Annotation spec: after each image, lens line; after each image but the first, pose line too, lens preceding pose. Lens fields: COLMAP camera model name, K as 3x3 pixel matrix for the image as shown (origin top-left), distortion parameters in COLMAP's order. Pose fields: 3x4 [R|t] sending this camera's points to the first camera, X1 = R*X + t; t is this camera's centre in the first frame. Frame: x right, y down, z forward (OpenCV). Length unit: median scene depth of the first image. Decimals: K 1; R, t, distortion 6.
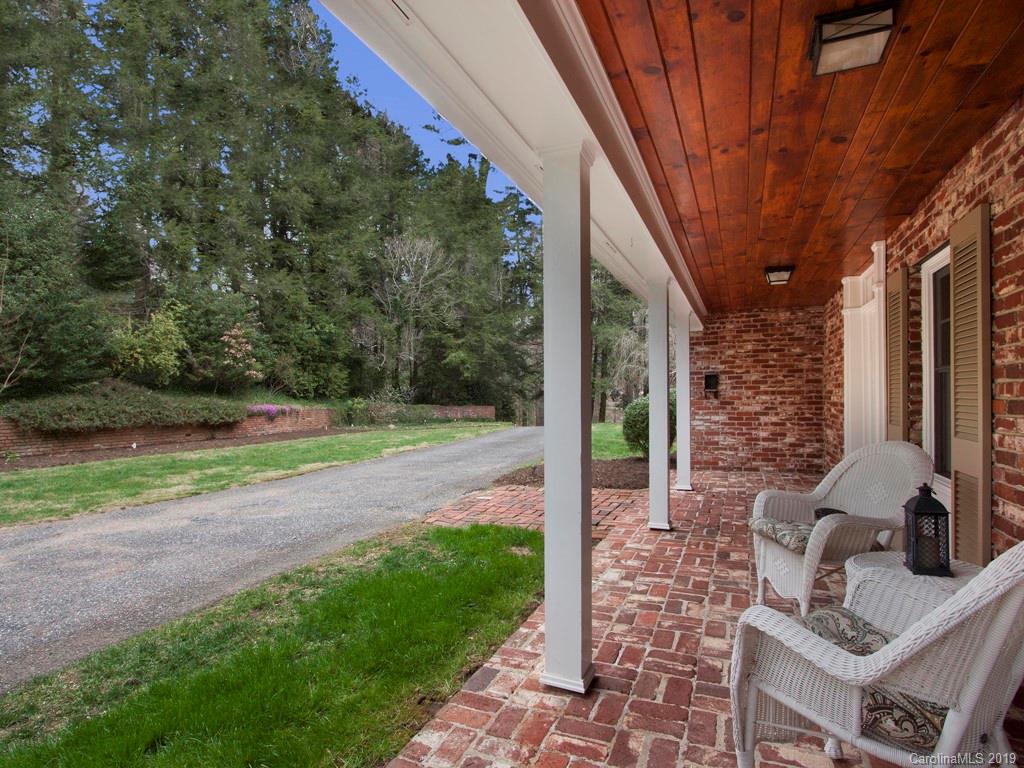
lens RADIAL K [[549.5, 0, 512.1], [0, 549.5, 387.5], [0, 0, 1]] dist [-0.000428, -0.000011]
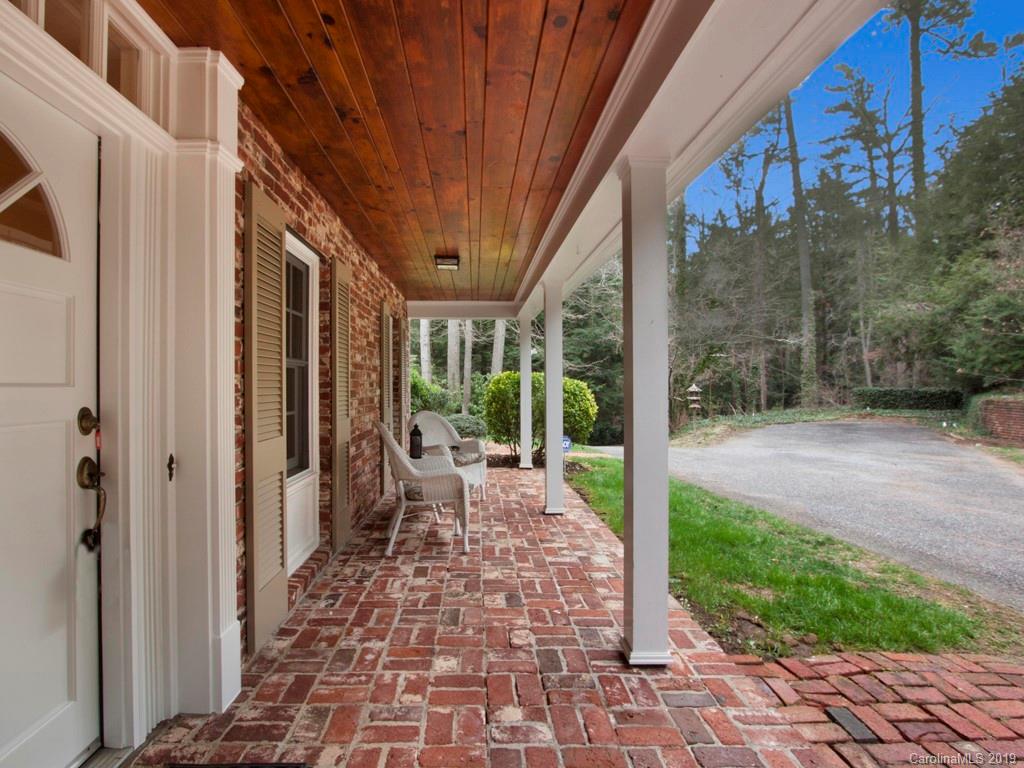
lens RADIAL K [[549.5, 0, 512.0], [0, 549.5, 384.1], [0, 0, 1]] dist [-0.000428, -0.000011]
pose [[-0.894712, -0.000016, -0.446643, 0.802713], [0.006129, 0.999905, -0.012314, 0.013024], [0.446601, -0.013754, -0.894628, 1.859549]]
